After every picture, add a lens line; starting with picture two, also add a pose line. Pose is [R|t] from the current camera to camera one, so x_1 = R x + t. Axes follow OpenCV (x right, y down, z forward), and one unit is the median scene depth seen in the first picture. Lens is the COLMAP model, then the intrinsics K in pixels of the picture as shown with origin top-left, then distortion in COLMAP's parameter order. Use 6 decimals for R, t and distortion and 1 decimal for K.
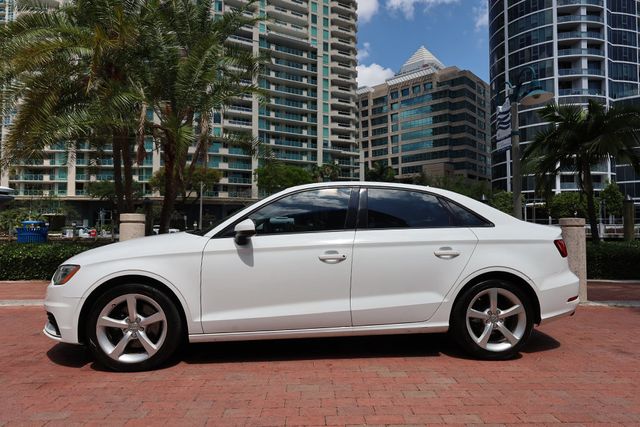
lens RADIAL K [[387.9, 0, 320.0], [0, 387.9, 211.0], [0, 0, 1]] dist [-0.000494, -0.001187]
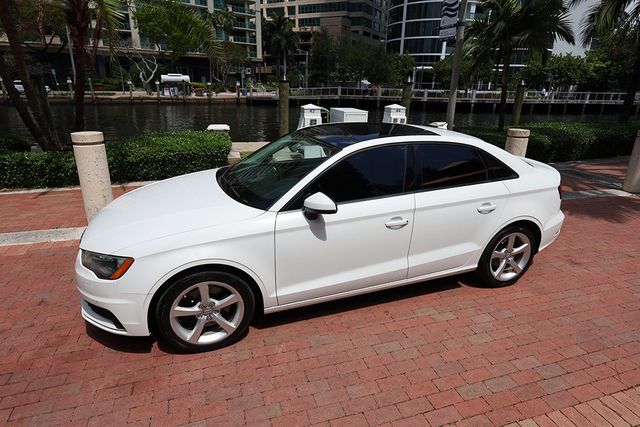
lens RADIAL K [[370.4, 0, 321.6], [0, 370.4, 212.7], [0, 0, 1]] dist [-0.002515, 0.001644]
pose [[0.962021, -0.071214, 0.263523, -0.229903], [-0.031668, 0.929738, 0.366858, -0.143326], [-0.271133, -0.361270, 0.892172, 0.104239]]
